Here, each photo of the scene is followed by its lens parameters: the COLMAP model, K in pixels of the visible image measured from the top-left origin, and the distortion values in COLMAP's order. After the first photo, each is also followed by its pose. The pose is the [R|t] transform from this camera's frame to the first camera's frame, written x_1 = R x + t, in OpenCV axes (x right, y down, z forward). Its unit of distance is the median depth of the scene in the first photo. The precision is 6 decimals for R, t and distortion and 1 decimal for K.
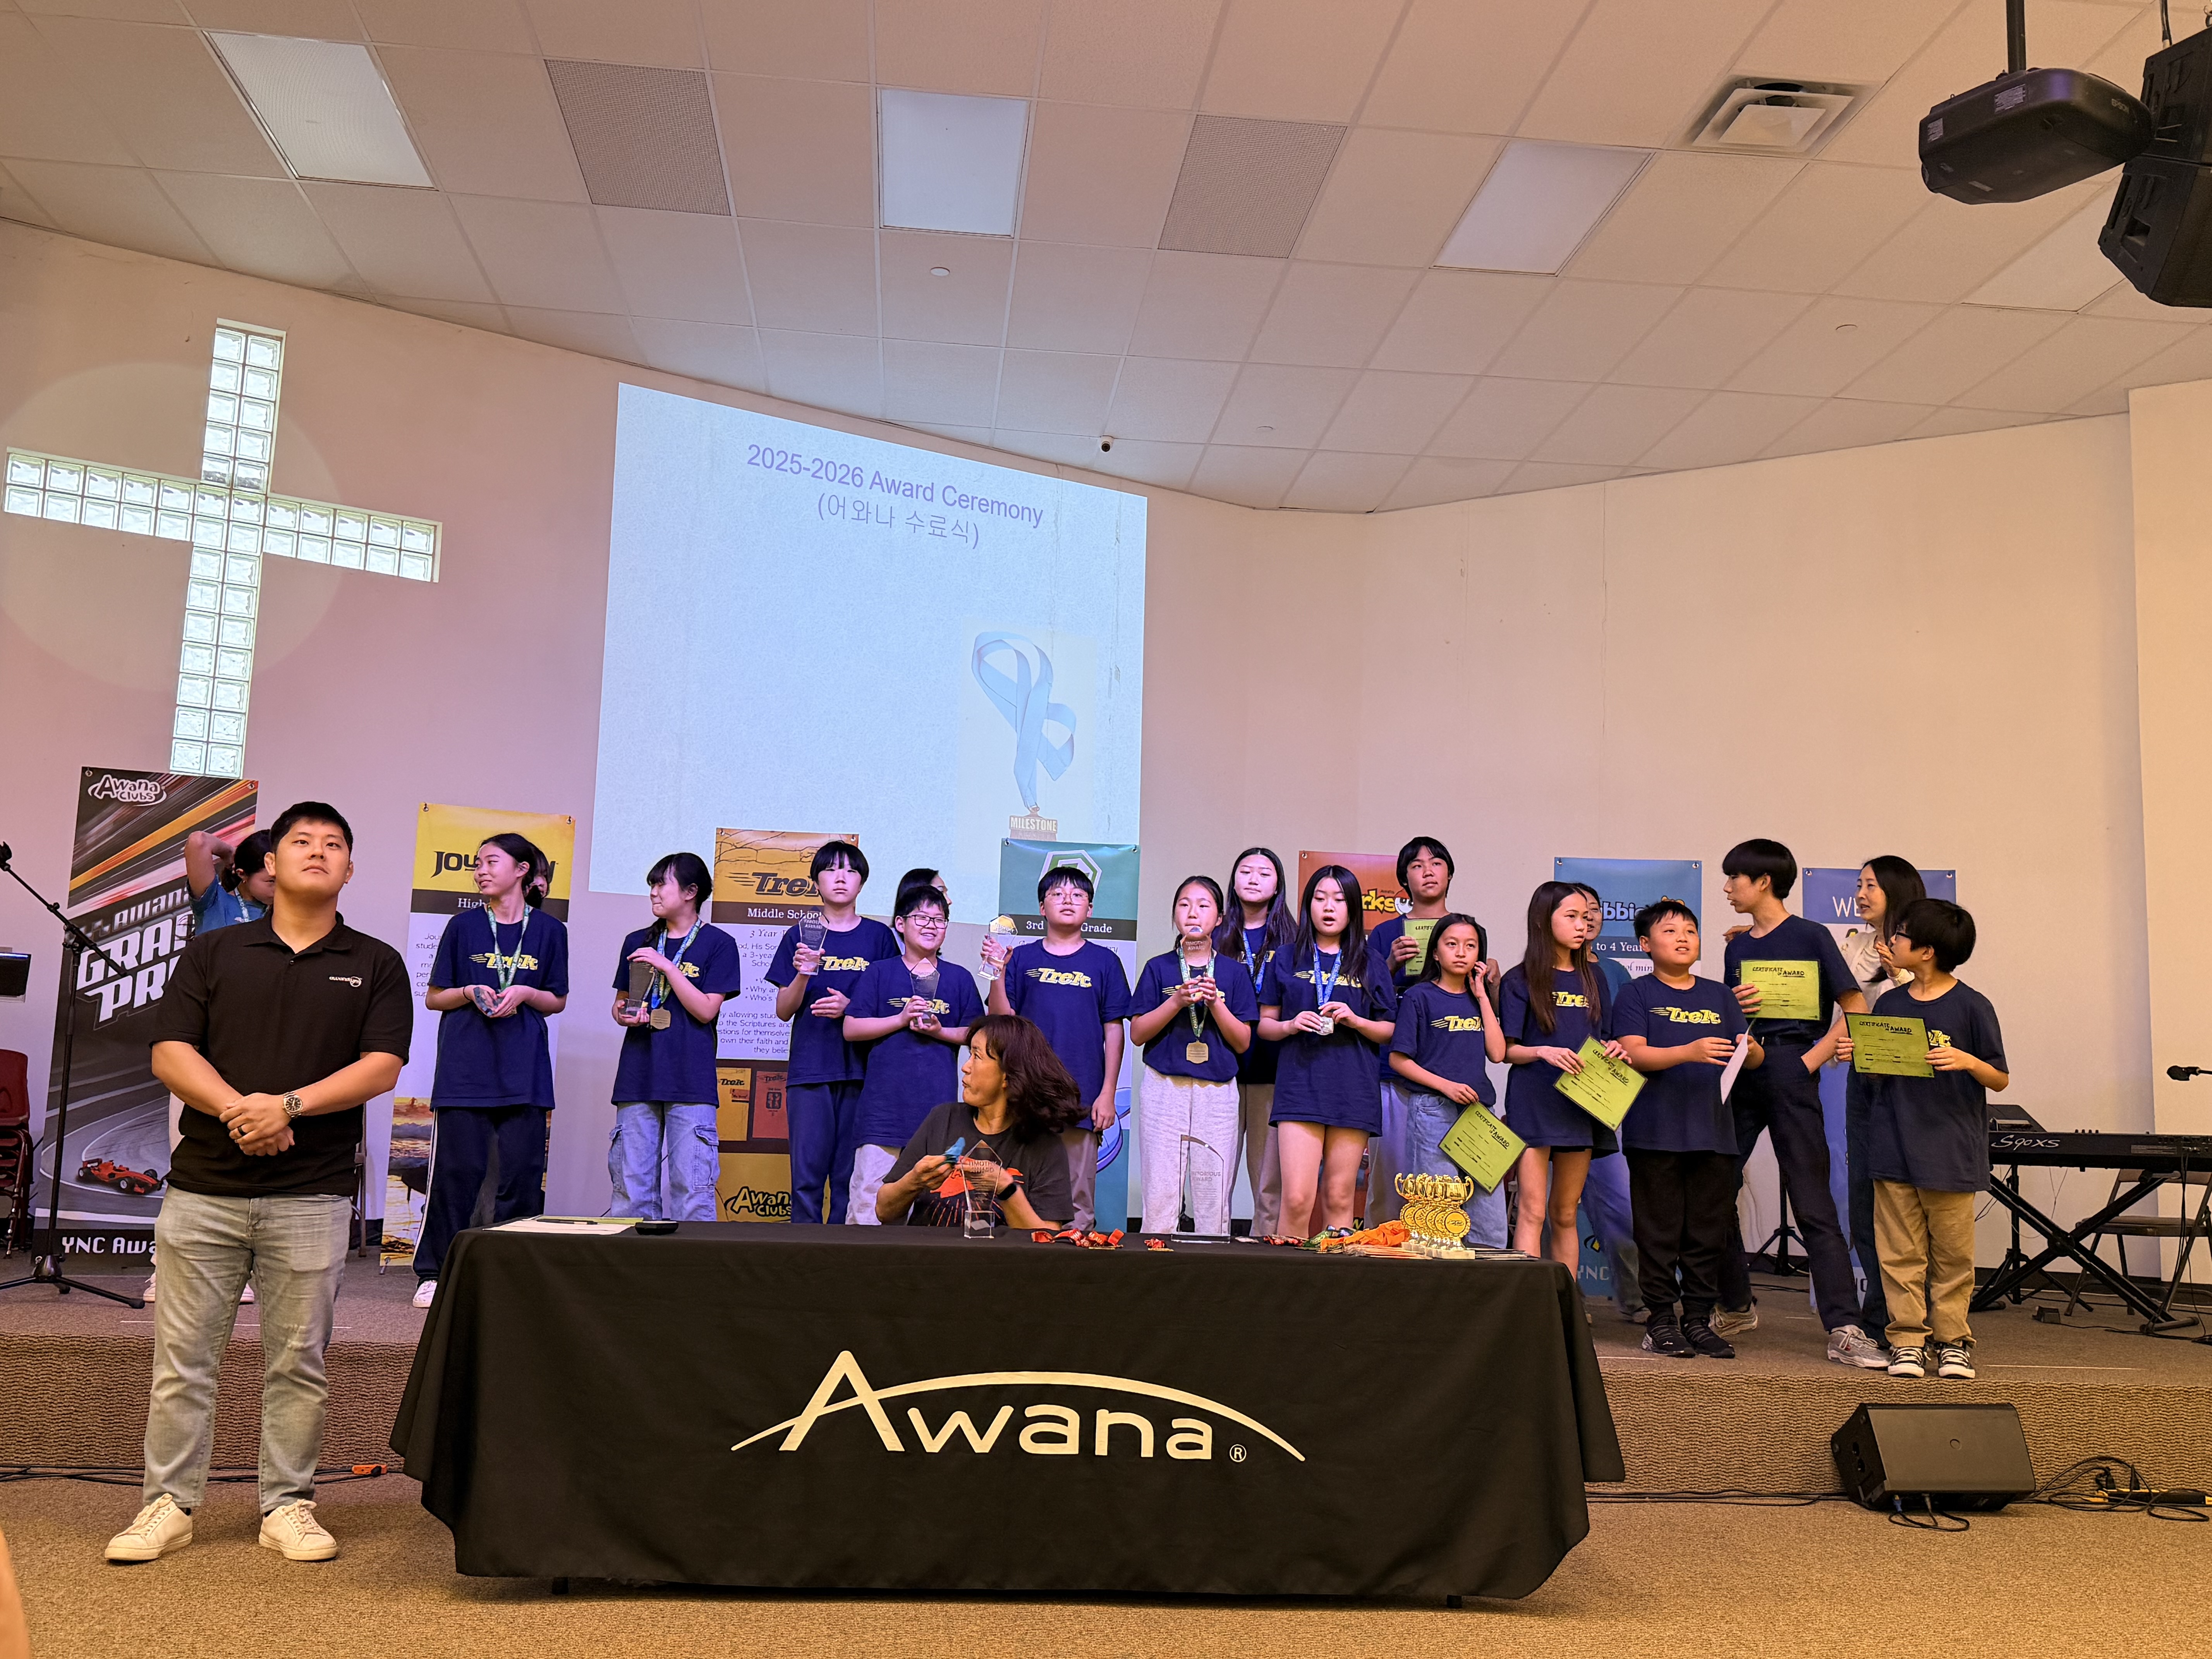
lens RADIAL K [[2054.9, 0, 1108.6], [0, 2054.9, 853.1], [0, 0, 1]] dist [0.061013, 0.000000]
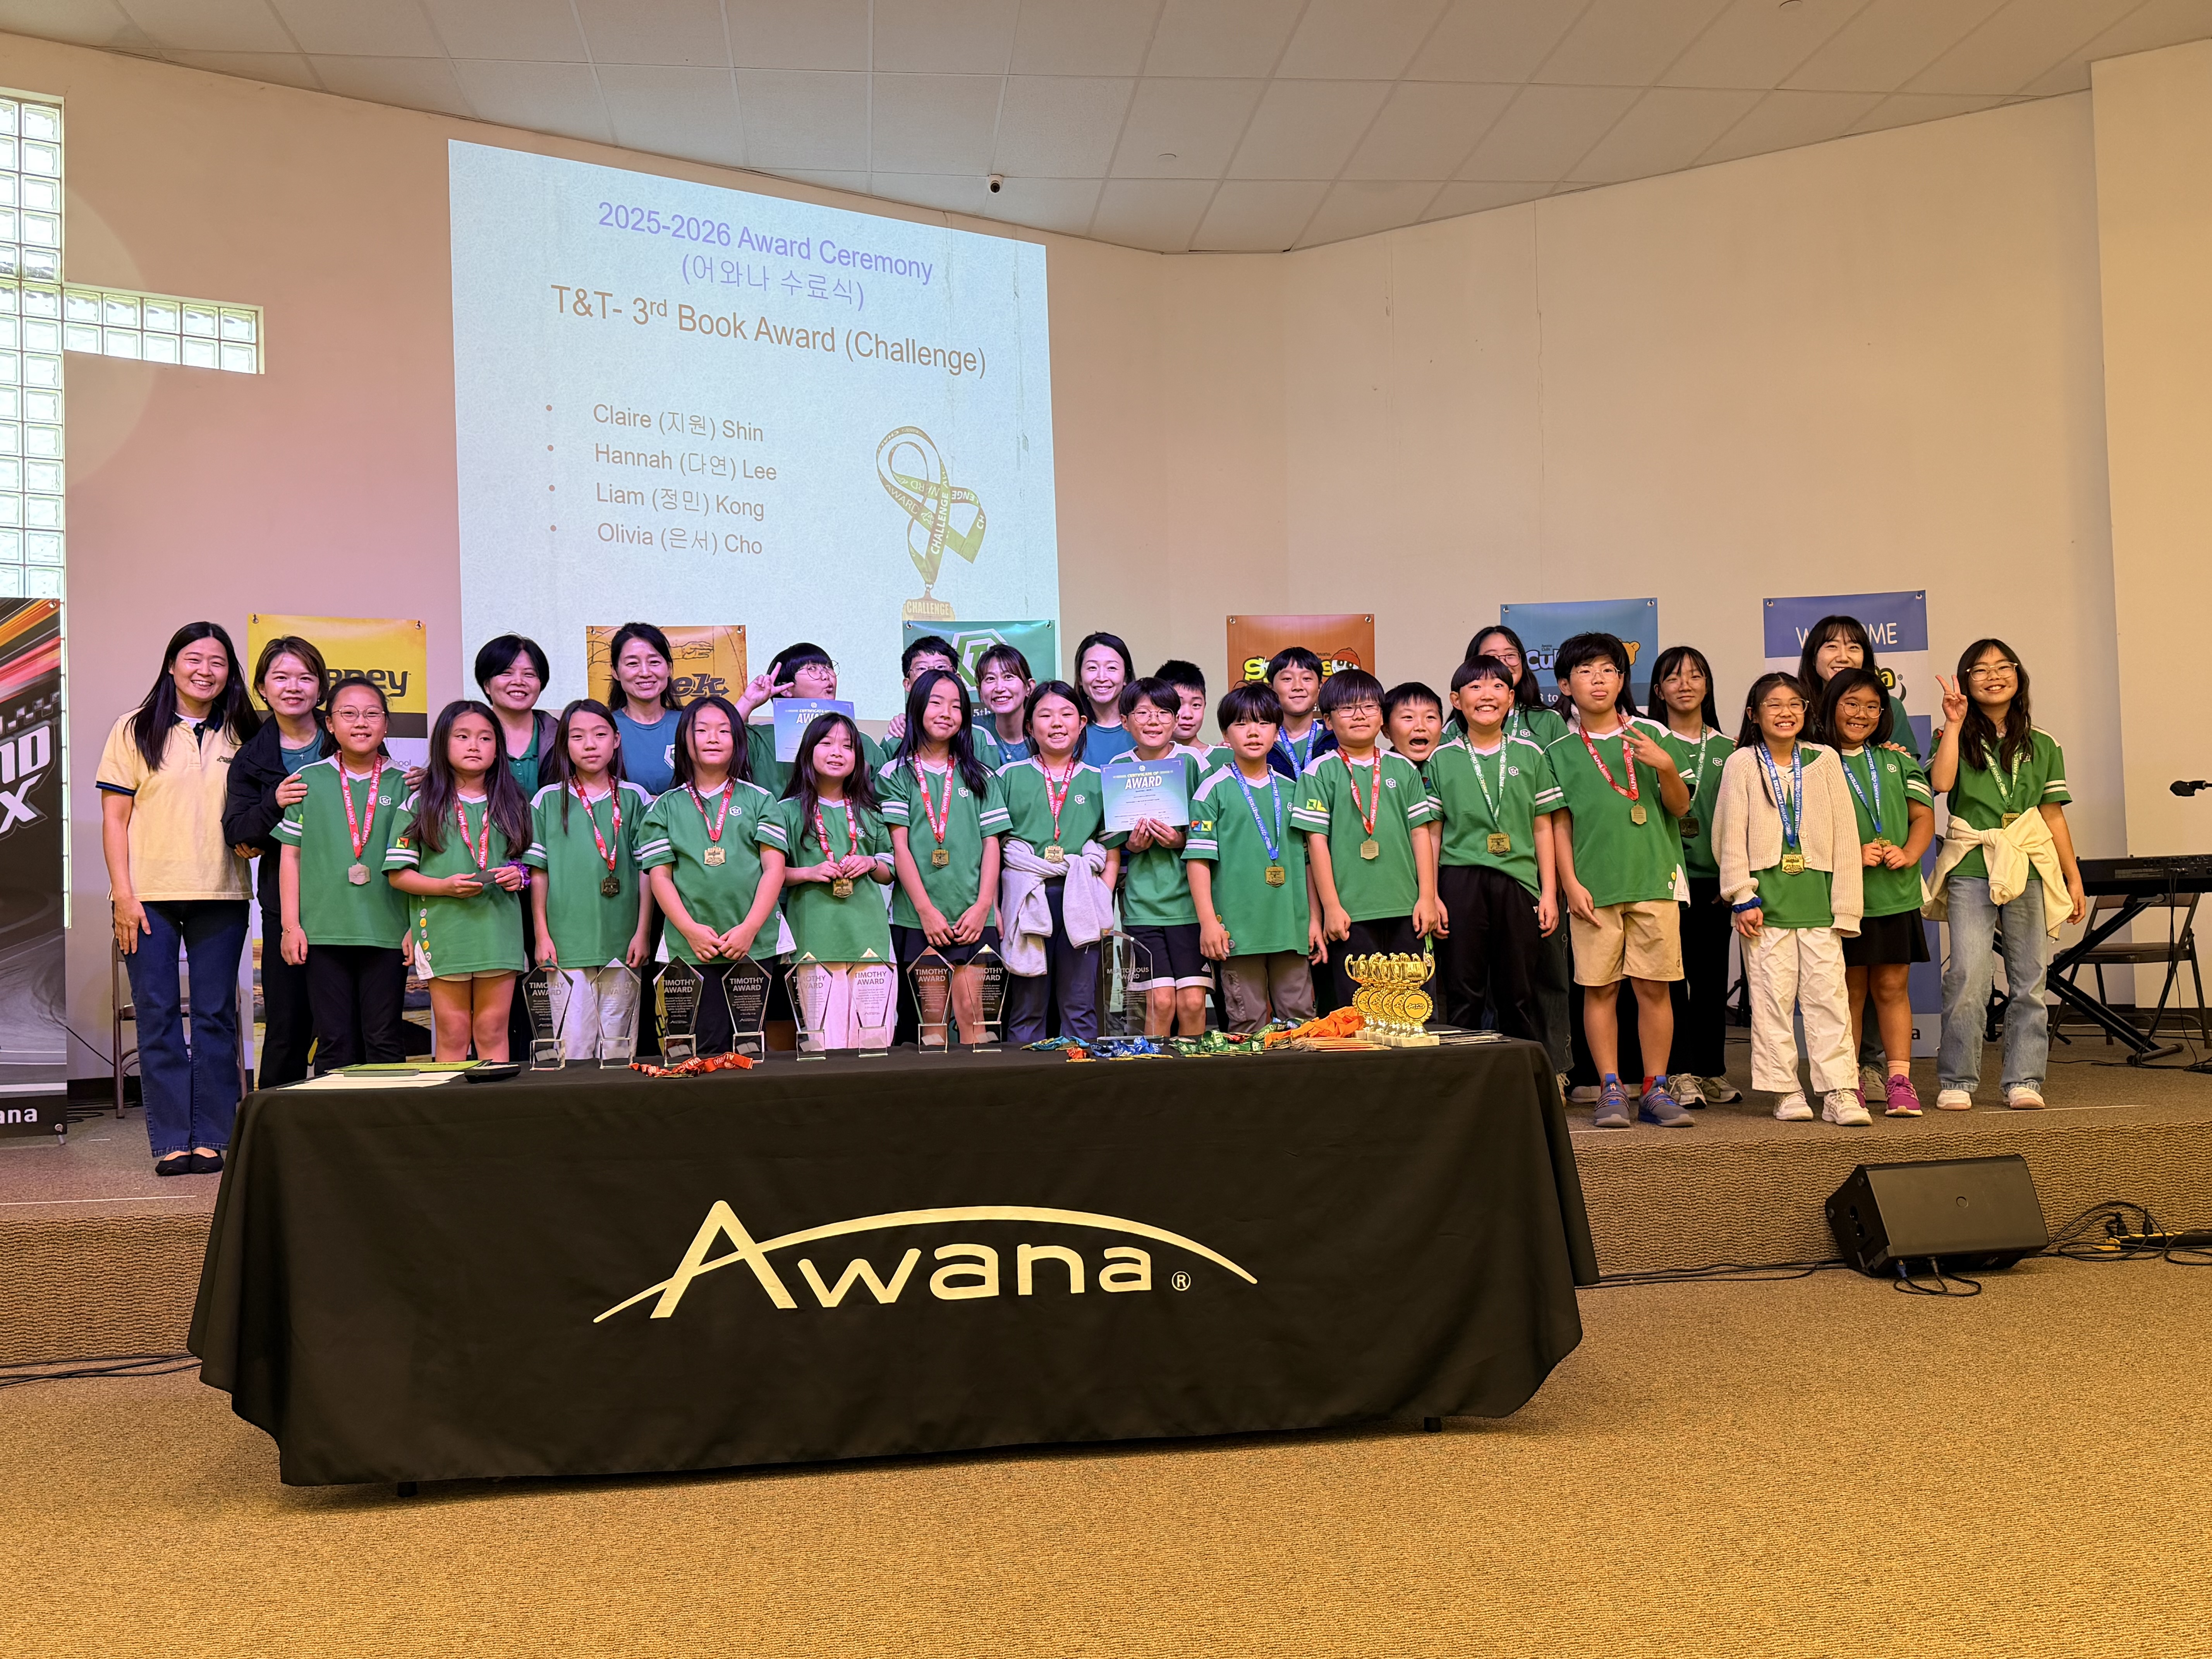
lens RADIAL K [[1974.2, 0, 1129.3], [0, 1974.2, 850.7], [0, 0, 1]] dist [0.055886, -0.053874]
pose [[0.997579, -0.062997, 0.029444, 0.017084], [0.059842, 0.993394, 0.097919, 0.015663], [-0.035418, -0.095920, 0.994759, 0.113875]]
